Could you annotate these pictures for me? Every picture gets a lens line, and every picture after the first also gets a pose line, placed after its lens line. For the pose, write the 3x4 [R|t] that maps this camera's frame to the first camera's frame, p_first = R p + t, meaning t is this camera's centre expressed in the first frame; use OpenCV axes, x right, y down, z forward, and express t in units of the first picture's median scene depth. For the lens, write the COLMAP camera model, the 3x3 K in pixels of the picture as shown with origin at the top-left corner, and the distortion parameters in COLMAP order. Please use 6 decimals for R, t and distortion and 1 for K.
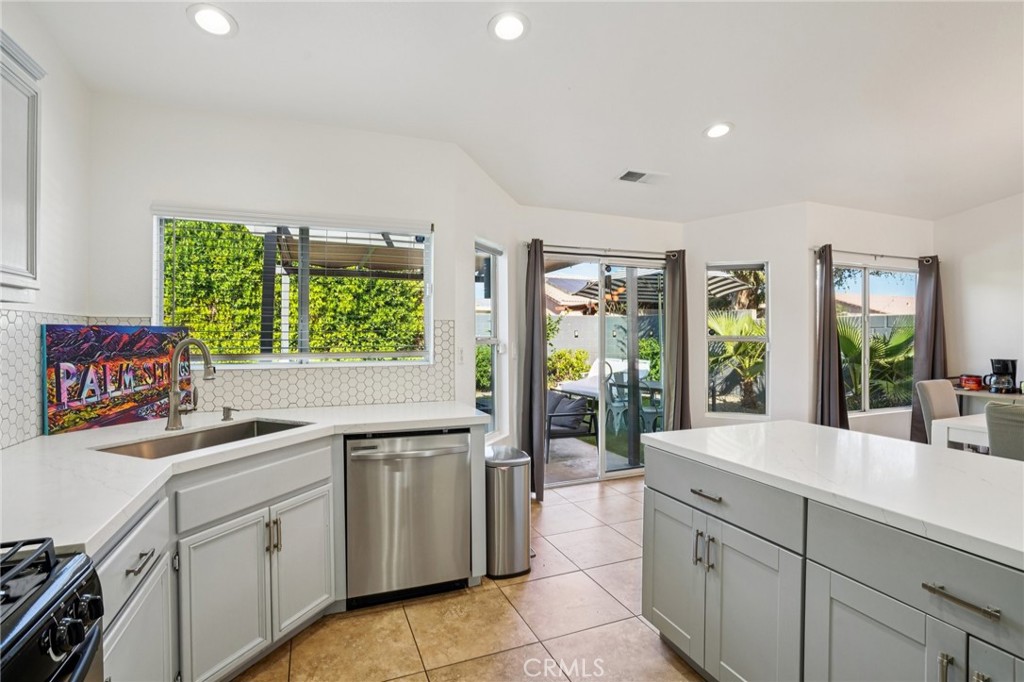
lens RADIAL K [[486.0, 0, 512.0], [0, 486.0, 341.0], [0, 0, 1]] dist [-0.066424, 0.022980]
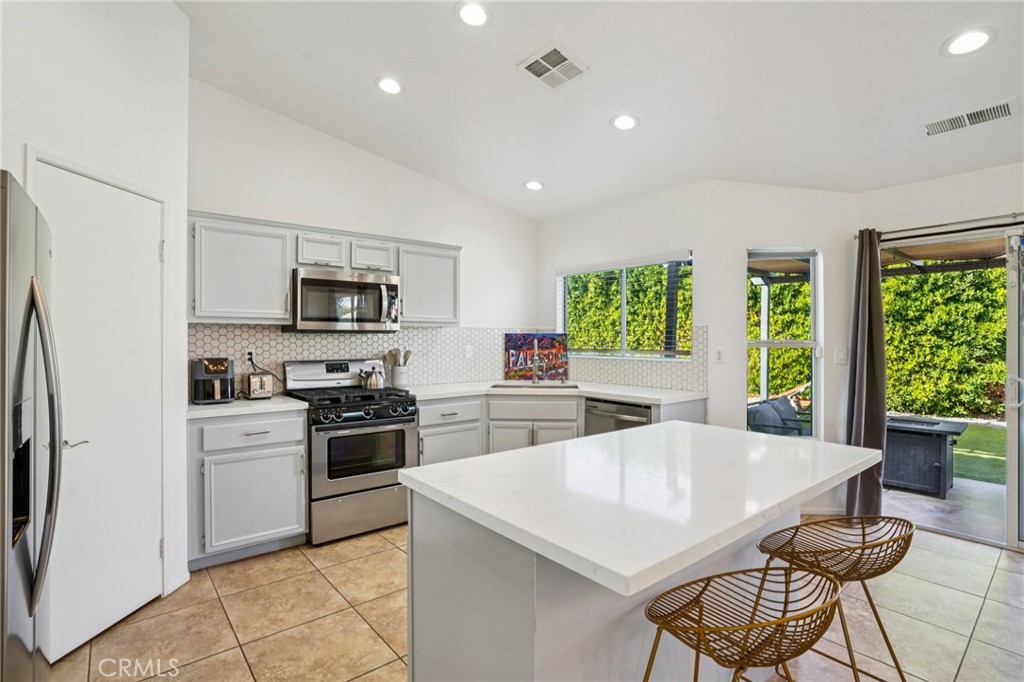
lens RADIAL K [[493.6, 0, 512.0], [0, 493.6, 341.0], [0, 0, 1]] dist [-0.040343, -0.000298]
pose [[0.302477, 0.005989, -0.953138, 0.717203], [-0.012406, 0.999920, 0.002346, -0.001827], [0.953076, 0.011115, 0.302527, 0.132608]]
